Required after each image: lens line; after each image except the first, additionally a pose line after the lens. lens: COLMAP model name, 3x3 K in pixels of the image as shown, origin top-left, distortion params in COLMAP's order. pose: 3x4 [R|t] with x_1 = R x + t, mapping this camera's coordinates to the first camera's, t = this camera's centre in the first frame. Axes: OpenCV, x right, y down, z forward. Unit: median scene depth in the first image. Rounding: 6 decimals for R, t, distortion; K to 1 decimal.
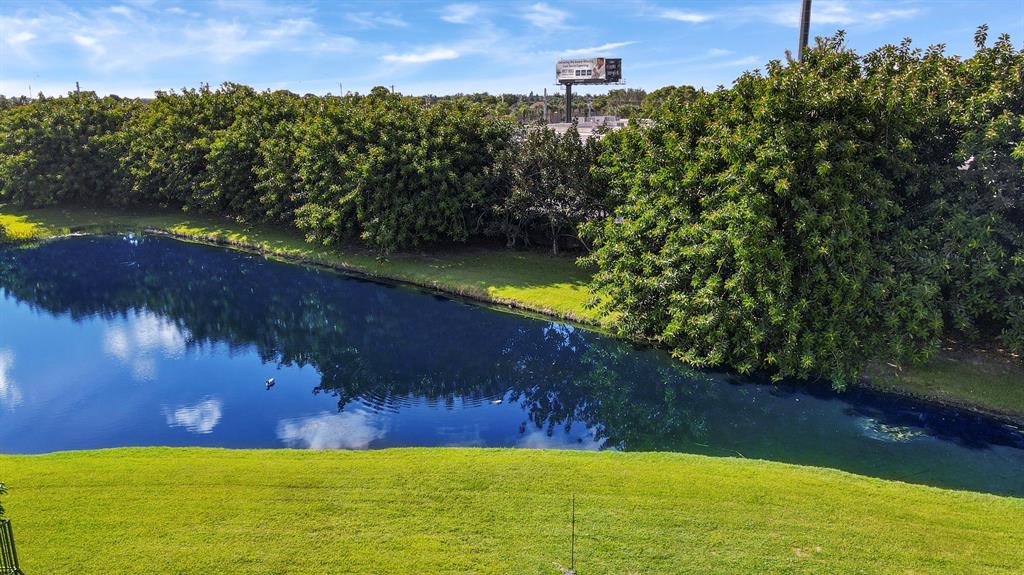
lens RADIAL K [[759.7, 0, 511.8], [0, 759.7, 286.0], [0, 0, 1]] dist [0.086763, 0.004095]
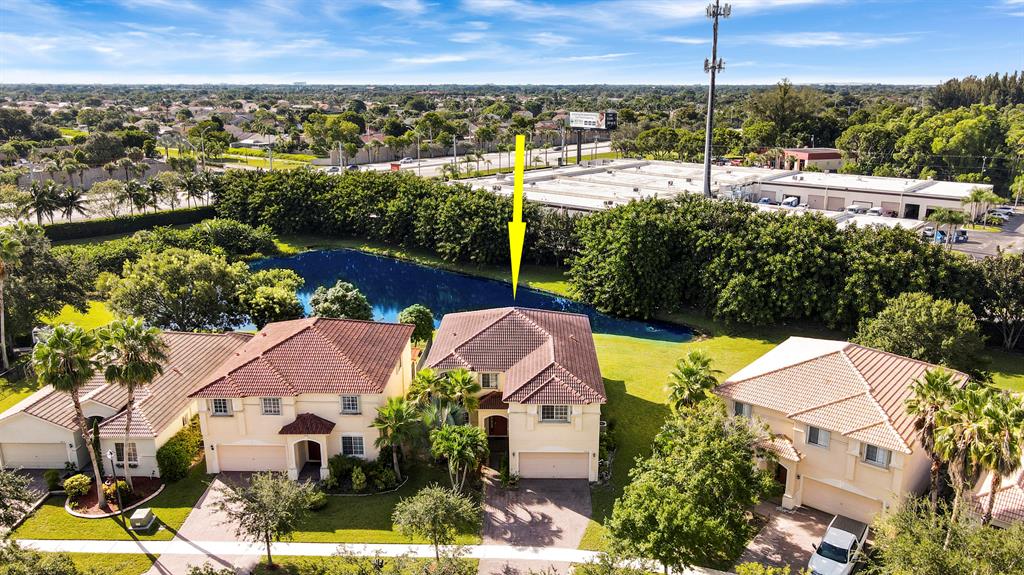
lens RADIAL K [[759.7, 0, 515.6], [0, 759.7, 287.9], [0, 0, 1]] dist [0.086763, 0.004095]
pose [[0.999556, 0.005288, -0.029321, -0.001014], [-0.004457, 0.999589, 0.028329, -0.043246], [0.029459, -0.028186, 0.999169, -1.230562]]
